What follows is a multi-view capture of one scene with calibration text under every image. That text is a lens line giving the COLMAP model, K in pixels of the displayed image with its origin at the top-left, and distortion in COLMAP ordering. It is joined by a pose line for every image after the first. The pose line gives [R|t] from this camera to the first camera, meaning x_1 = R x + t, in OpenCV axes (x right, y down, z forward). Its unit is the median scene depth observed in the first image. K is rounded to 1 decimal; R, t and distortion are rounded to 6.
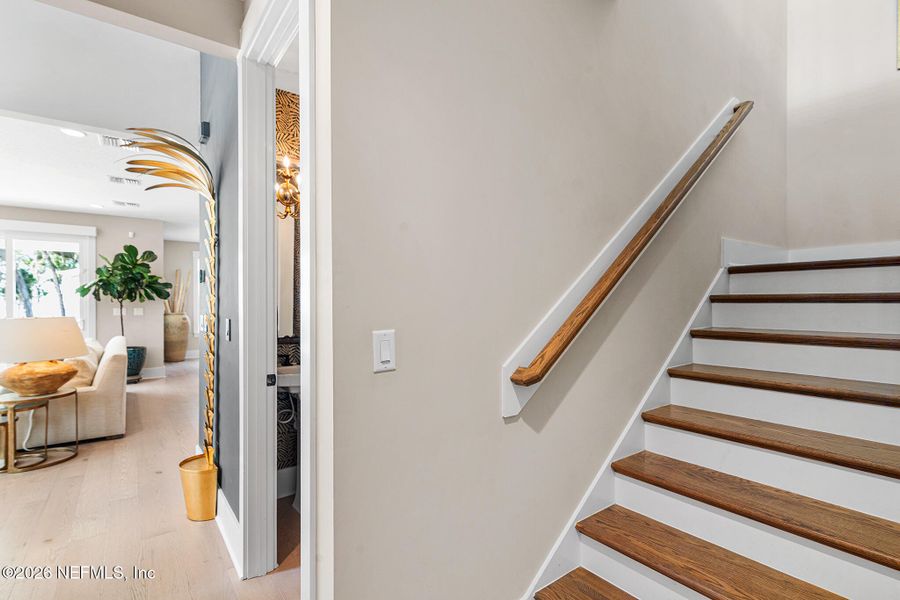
lens RADIAL K [[416.9, 0, 445.1], [0, 416.9, 300.5], [0, 0, 1]] dist [0.006086, 0.000651]
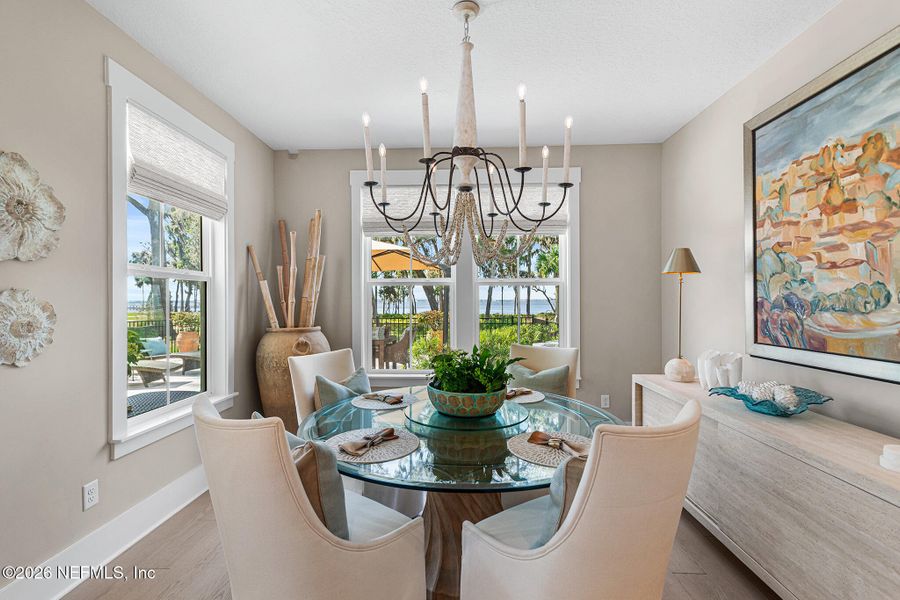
lens RADIAL K [[407.8, 0, 449.7], [0, 407.8, 301.8], [0, 0, 1]] dist [0.021114, 0.000004]
pose [[0.776058, 0.001384, -0.630660, -0.417720], [0.004944, 0.999954, 0.008278, 0.005858], [0.630643, -0.009542, 0.776015, 1.112752]]
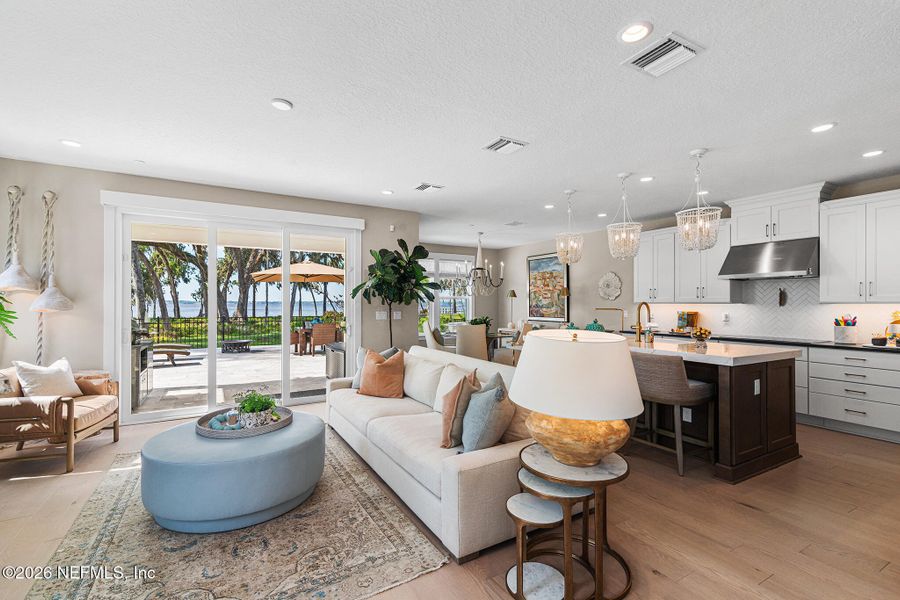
lens RADIAL K [[407.8, 0, 449.7], [0, 407.8, 301.8], [0, 0, 1]] dist [0.021114, 0.000004]
pose [[0.992441, 0.005767, -0.122586, -0.536812], [-0.005418, 0.999980, 0.003185, -0.005854], [0.122602, -0.002497, 0.992453, 0.167179]]
